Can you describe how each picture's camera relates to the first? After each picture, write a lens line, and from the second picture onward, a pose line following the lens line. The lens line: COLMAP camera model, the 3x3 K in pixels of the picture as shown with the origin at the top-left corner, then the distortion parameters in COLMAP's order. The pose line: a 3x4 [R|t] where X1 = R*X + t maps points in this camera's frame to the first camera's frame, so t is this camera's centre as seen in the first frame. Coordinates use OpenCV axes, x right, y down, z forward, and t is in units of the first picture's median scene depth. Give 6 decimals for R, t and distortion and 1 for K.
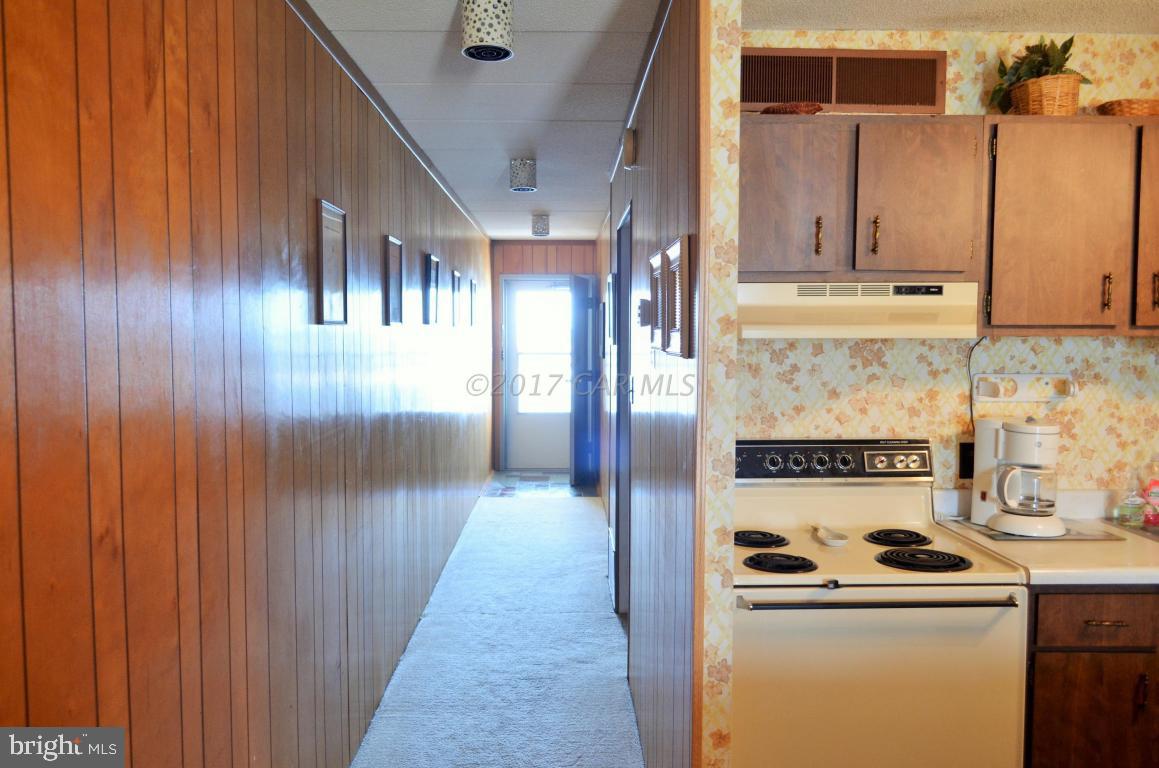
lens RADIAL K [[927.6, 0, 580.4], [0, 927.6, 382.4], [0, 0, 1]] dist [-0.001612, 0.000781]
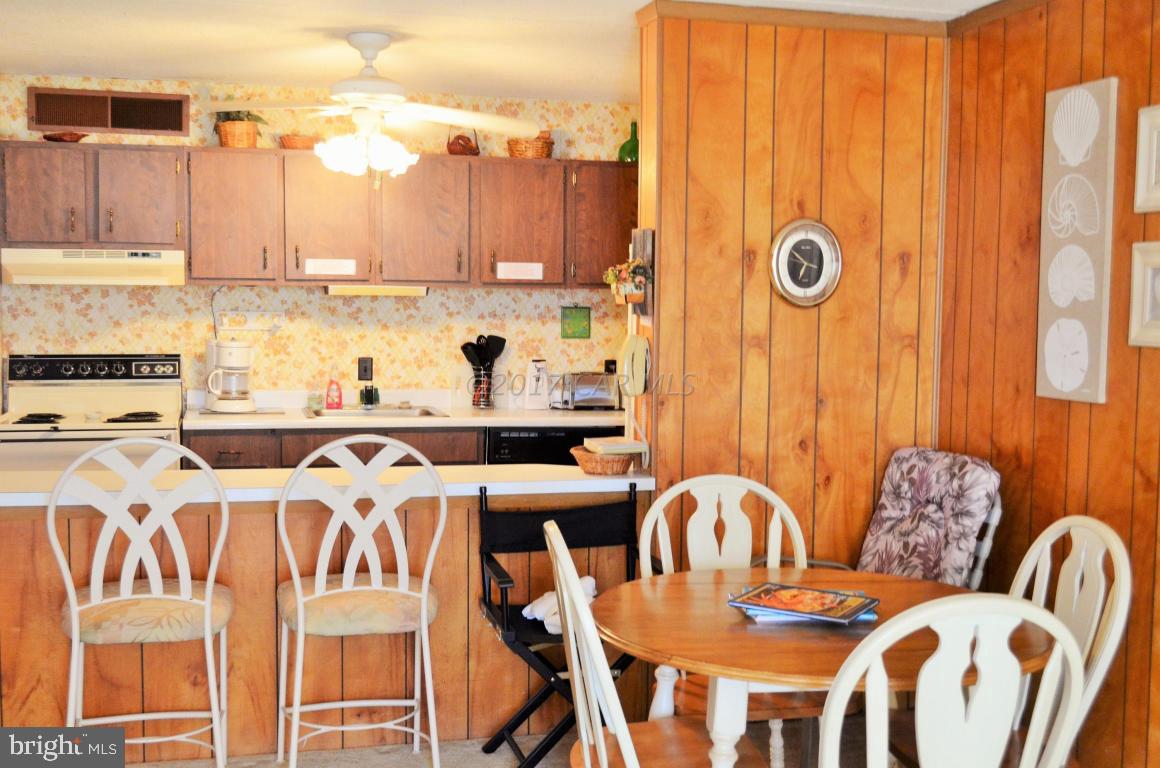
lens RADIAL K [[1377.4, 0, 580.3], [0, 1377.4, 387.3], [0, 0, 1]] dist [-0.032848, 0.000000]
pose [[0.970993, -0.005992, 0.239031, 0.465701], [0.003603, 0.999939, 0.010429, 0.092548], [-0.239079, -0.009265, 0.970956, -1.281908]]
